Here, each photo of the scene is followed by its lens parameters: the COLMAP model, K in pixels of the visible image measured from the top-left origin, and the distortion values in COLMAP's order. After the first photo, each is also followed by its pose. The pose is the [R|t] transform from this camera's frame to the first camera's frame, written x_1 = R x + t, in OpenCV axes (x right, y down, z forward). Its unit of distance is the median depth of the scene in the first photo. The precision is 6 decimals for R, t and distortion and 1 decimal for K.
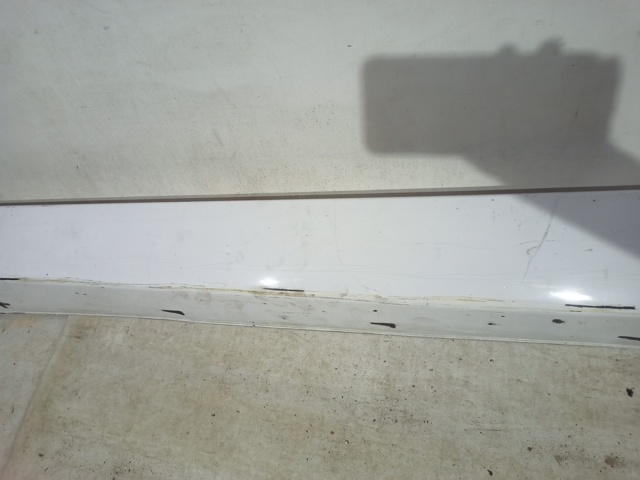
lens RADIAL K [[512.2, 0, 318.3], [0, 512.2, 237.4], [0, 0, 1]] dist [0.028492, -0.007474]
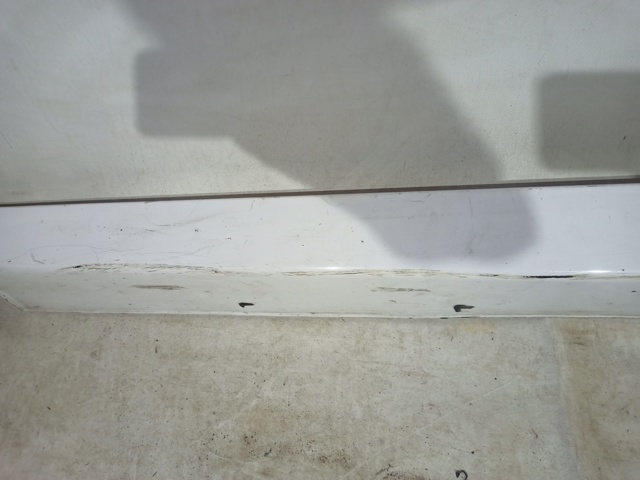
lens RADIAL K [[484.8, 0, 319.9], [0, 484.8, 243.5], [0, 0, 1]] dist [0.023504, -0.007569]
pose [[0.993519, -0.024064, 0.111091, -1.302431], [0.021921, 0.999550, 0.020469, 0.005801], [-0.111534, -0.017902, 0.993599, 0.347458]]
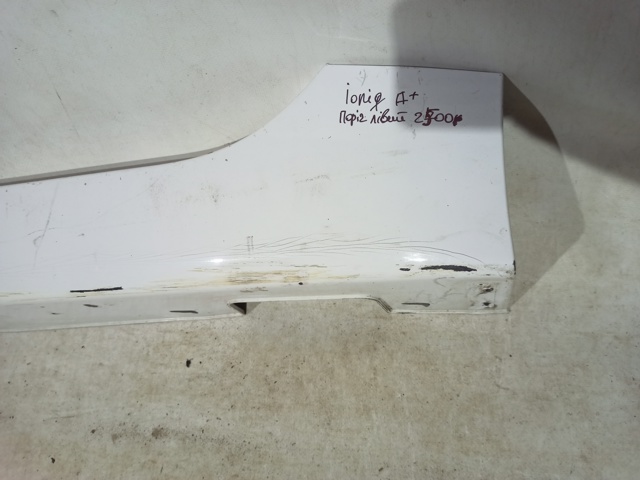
lens RADIAL K [[484.8, 0, 323.7], [0, 484.8, 239.5], [0, 0, 1]] dist [0.023504, -0.007569]
pose [[0.990727, -0.109235, 0.080799, 0.783996], [0.104039, 0.992384, 0.065952, 0.017646], [-0.087388, -0.056934, 0.994546, 0.024282]]
